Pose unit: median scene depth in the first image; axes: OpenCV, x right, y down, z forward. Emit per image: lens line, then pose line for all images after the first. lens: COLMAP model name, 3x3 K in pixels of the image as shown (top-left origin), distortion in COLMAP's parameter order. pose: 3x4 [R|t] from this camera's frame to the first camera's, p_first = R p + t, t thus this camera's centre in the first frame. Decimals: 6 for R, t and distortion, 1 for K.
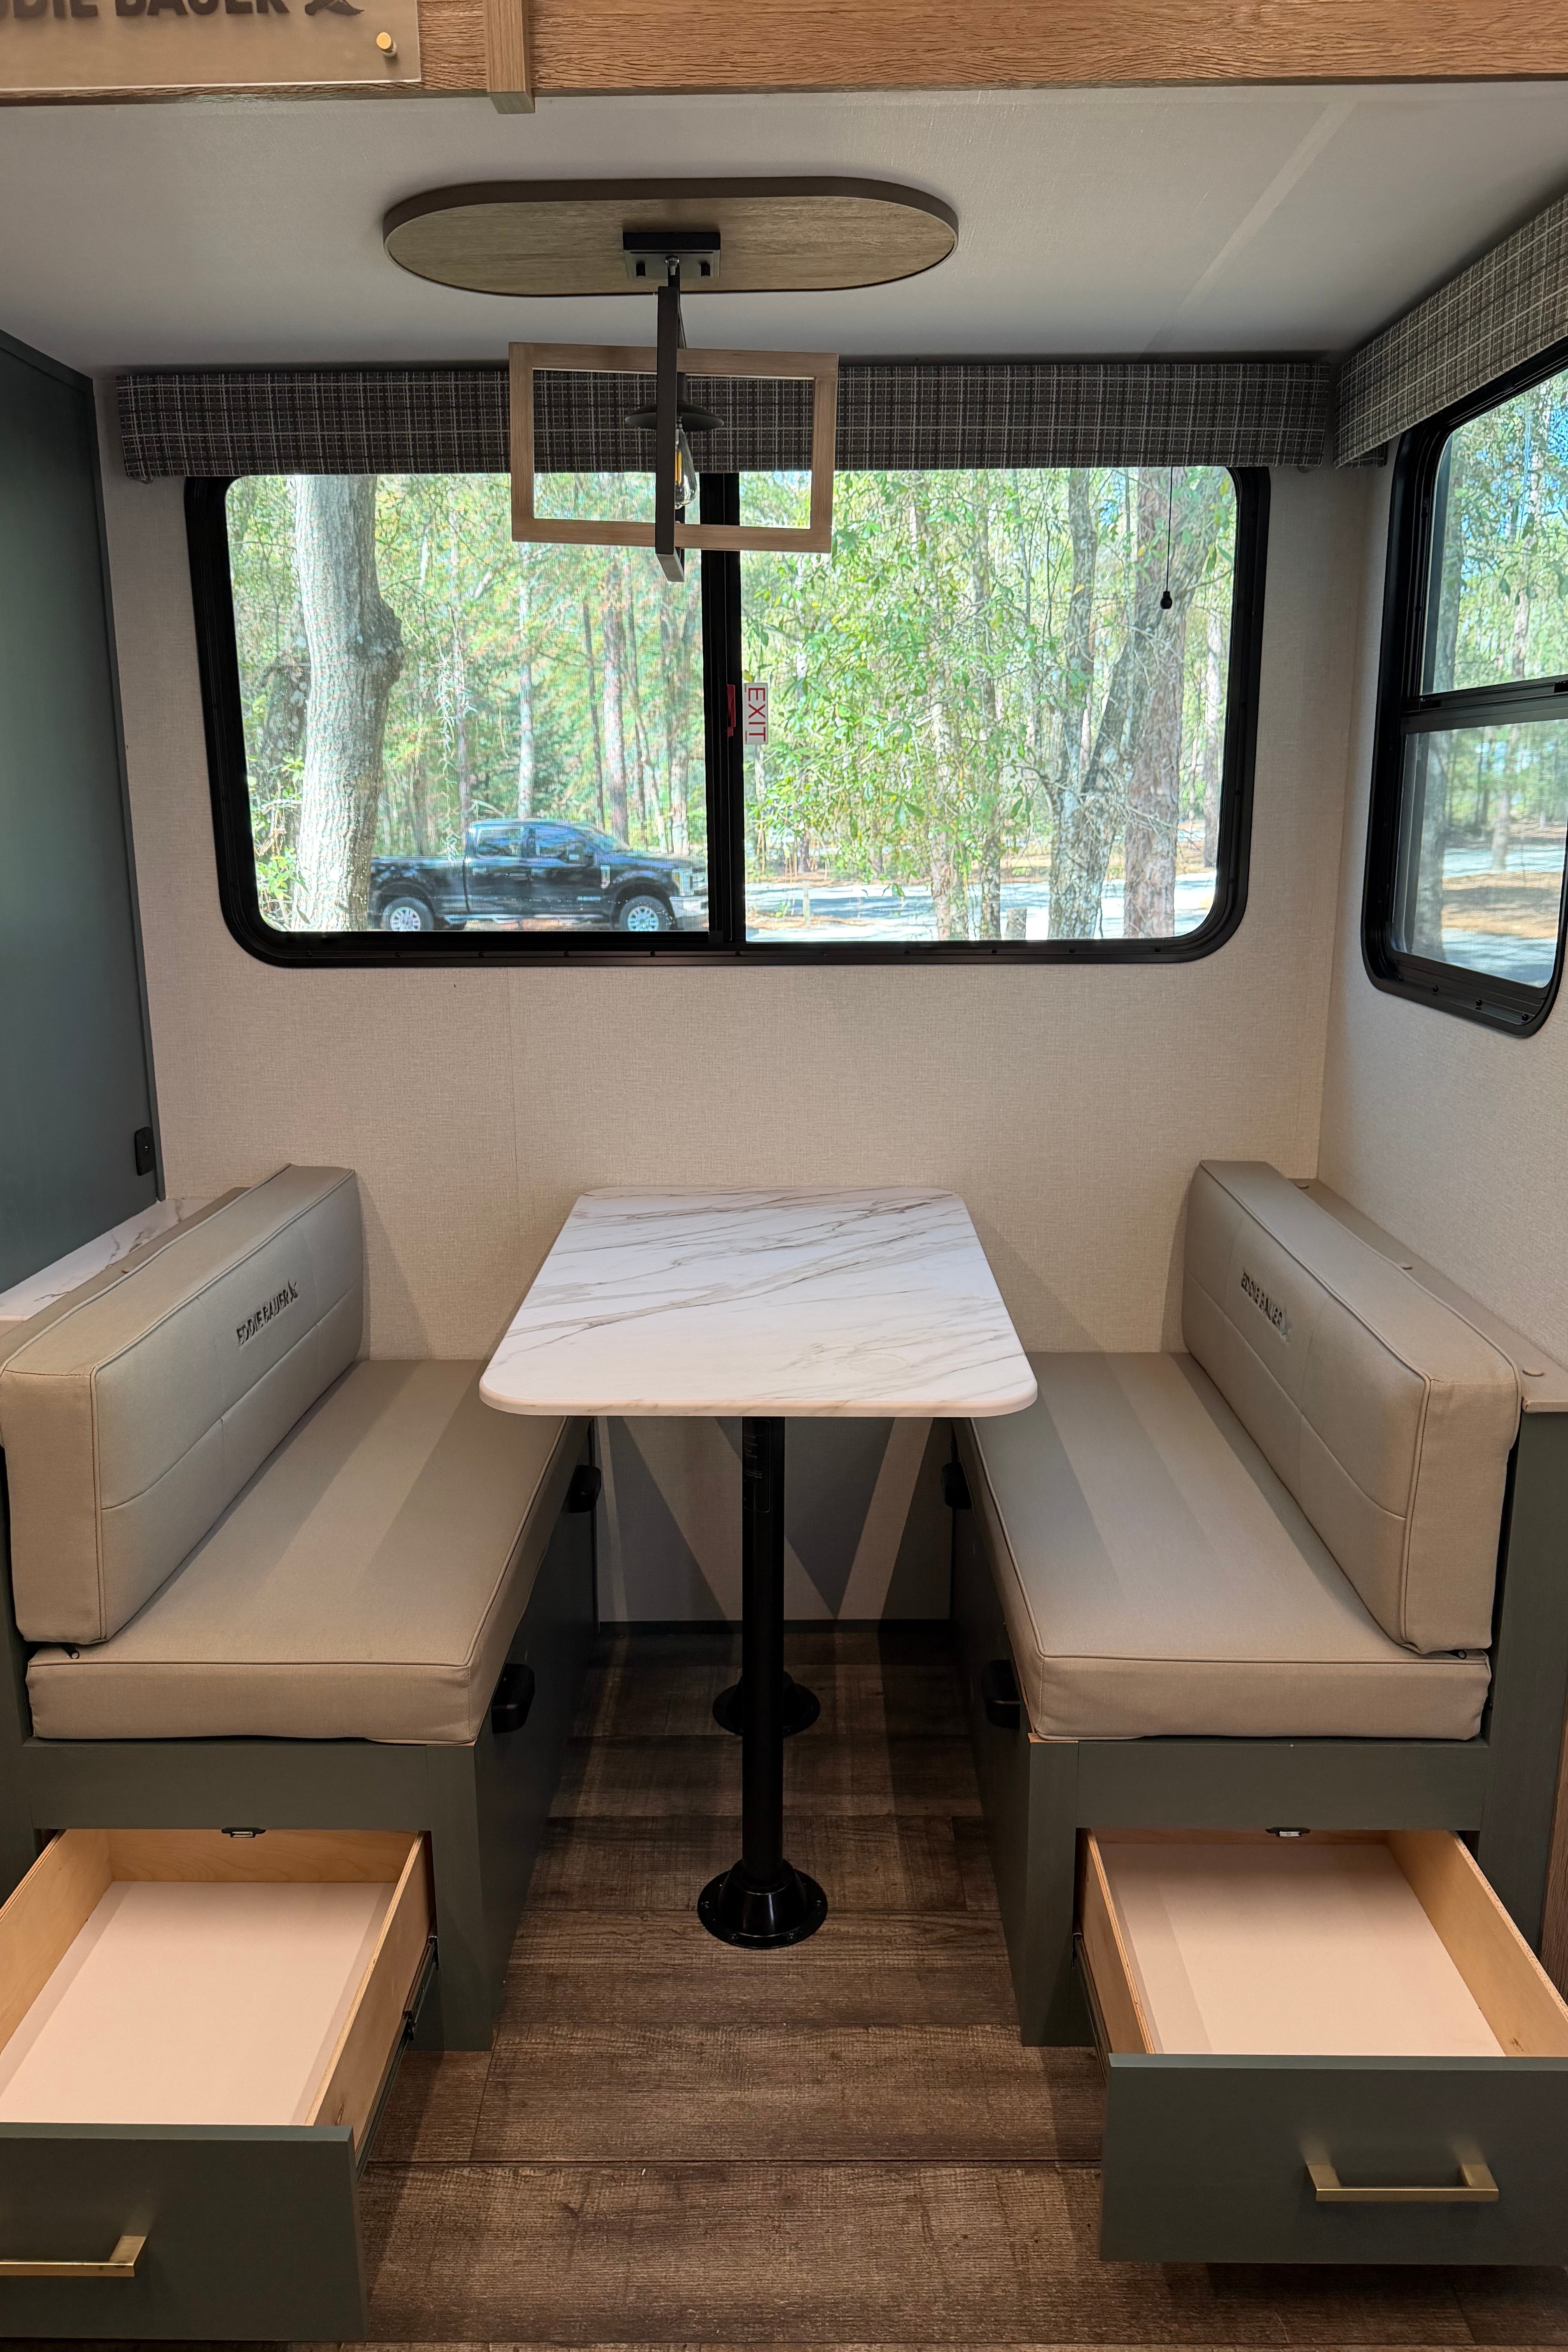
lens RADIAL K [[1670.5, 0, 777.2], [0, 1670.5, 1169.8], [0, 0, 1]] dist [0.011143, -0.002507]
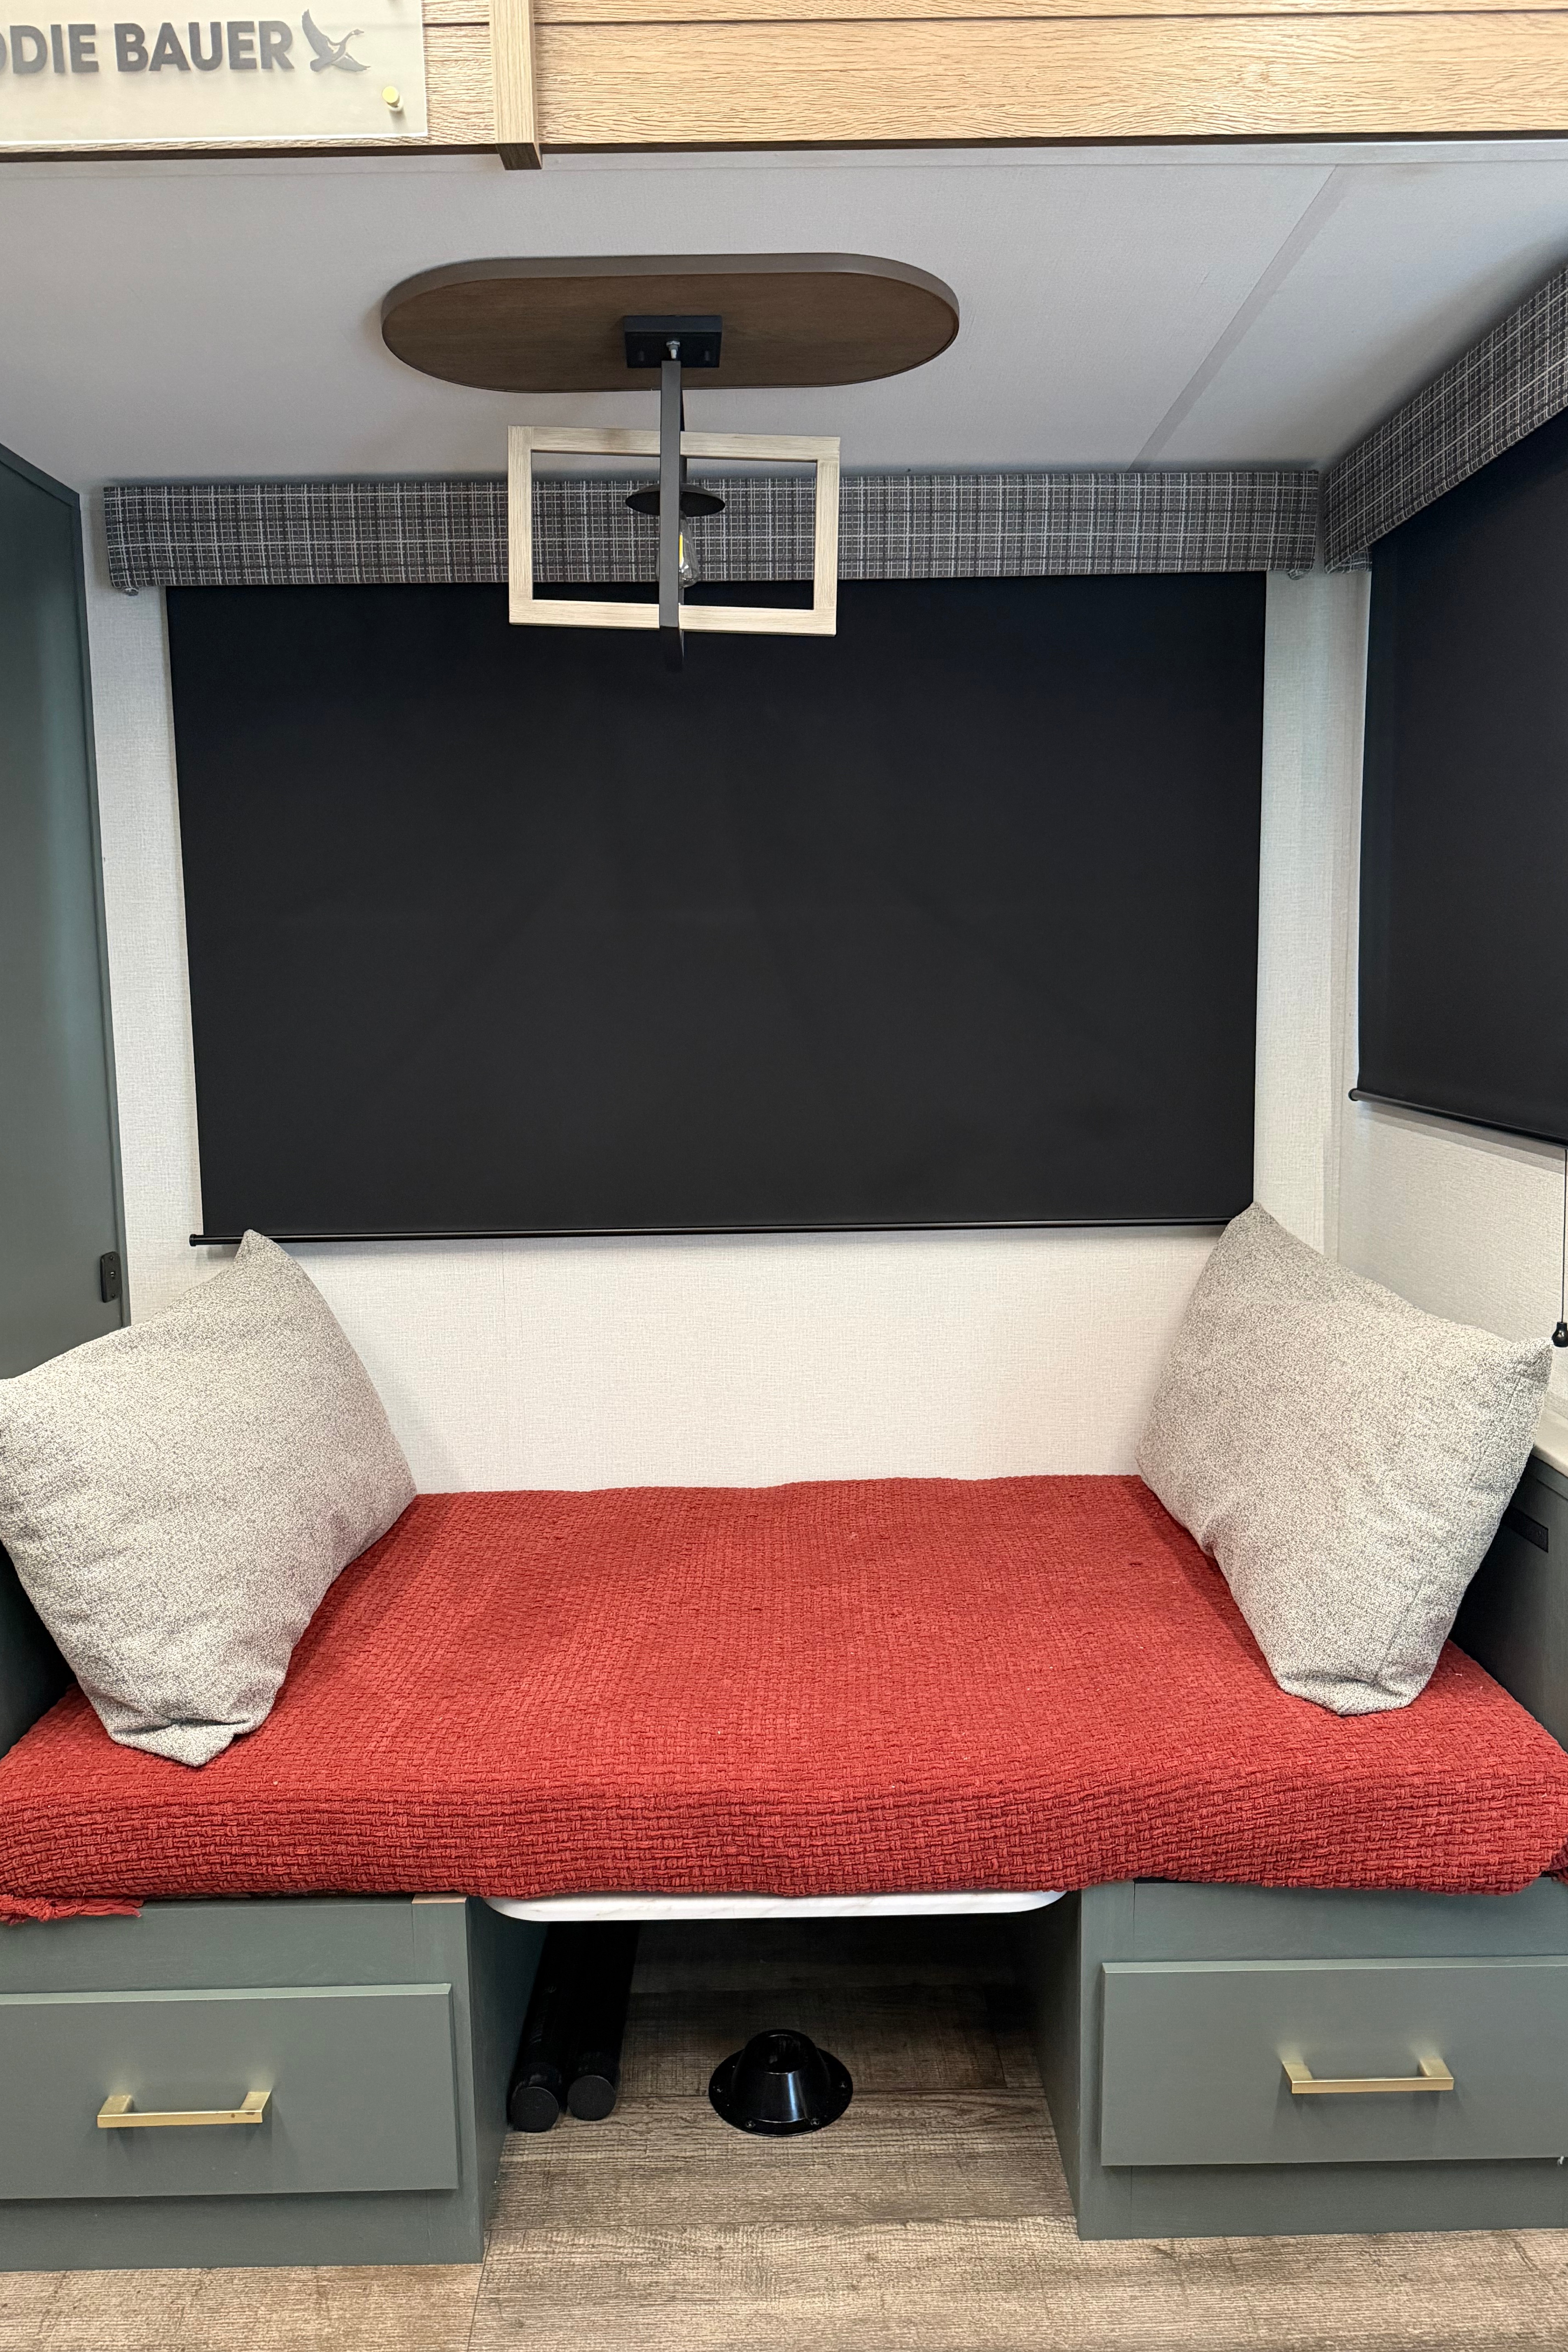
lens RADIAL K [[1670.5, 0, 787.2], [0, 1670.5, 1179.8], [0, 0, 1]] dist [0.011143, -0.002507]
pose [[0.999598, -0.012275, 0.025542, -0.024909], [0.014831, 0.994630, -0.102430, 0.050182], [-0.024148, 0.102768, 0.994412, 0.057162]]
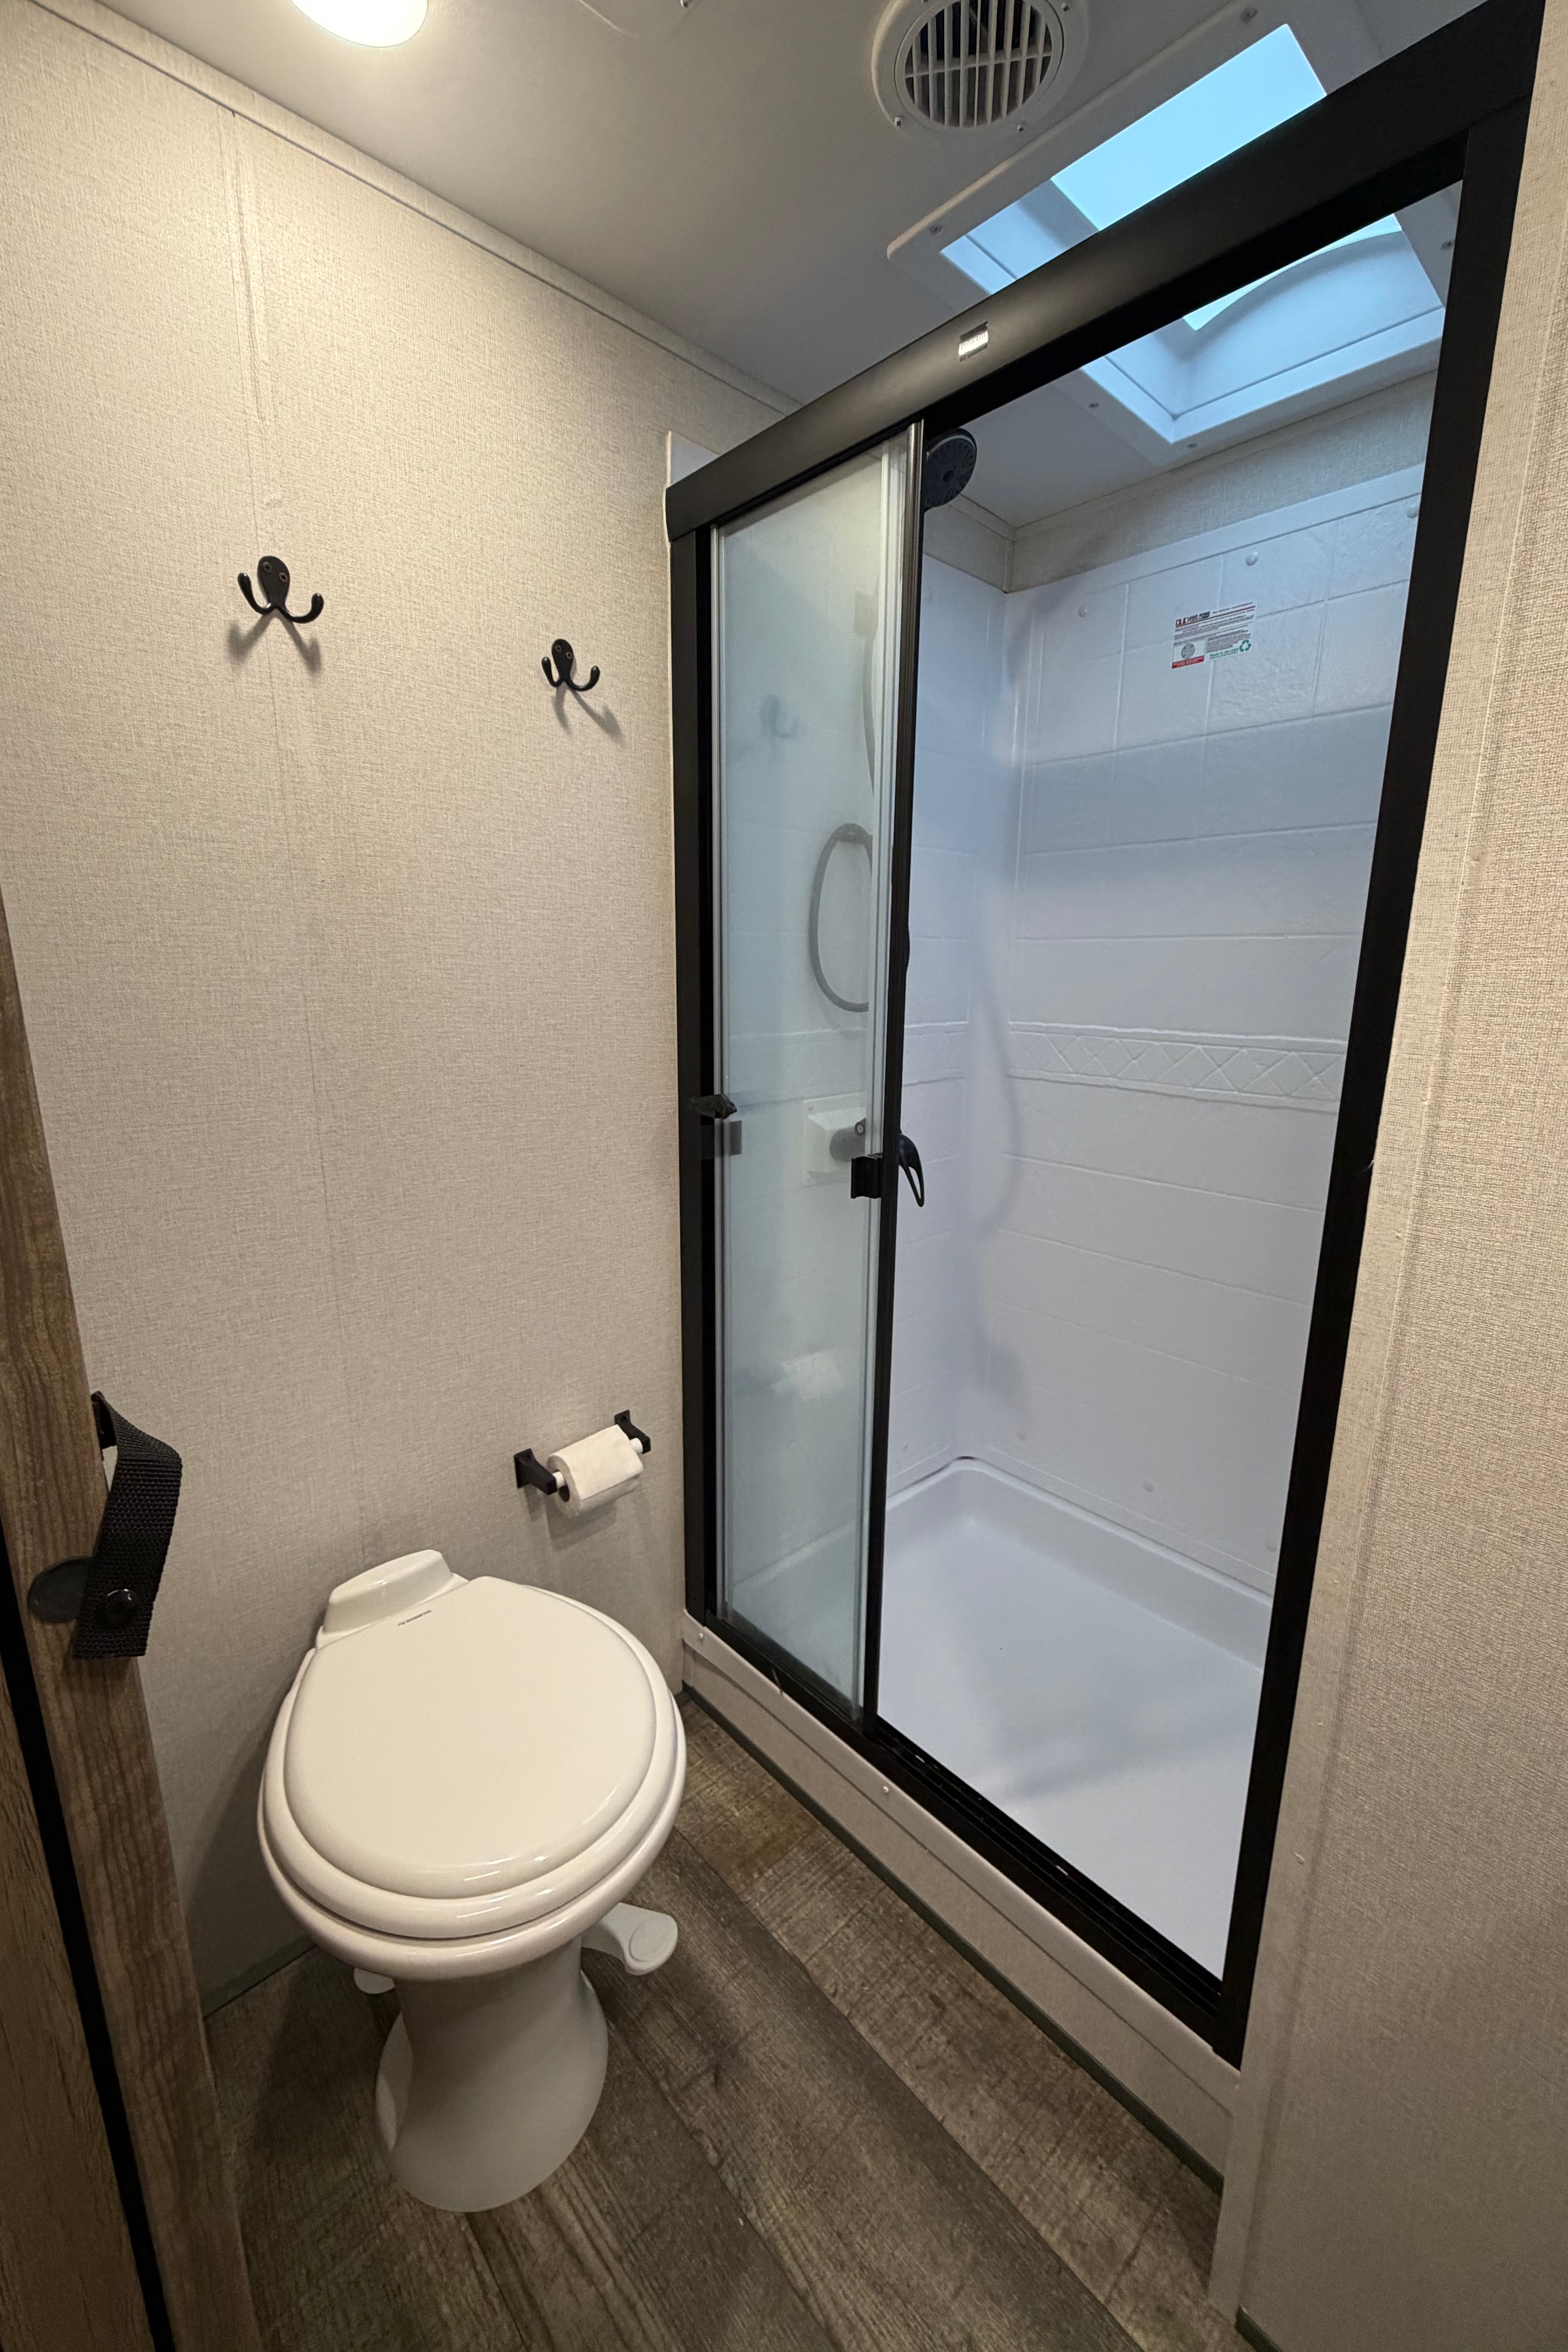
lens RADIAL K [[938.2, 0, 787.7], [0, 938.2, 1175.2], [0, 0, 1]] dist [0.000667, 0.000150]
pose [[-0.683807, -0.160910, 0.711700, -0.140339], [0.154066, 0.921550, 0.356384, -0.140537], [-0.713213, 0.353346, -0.605371, 1.087108]]
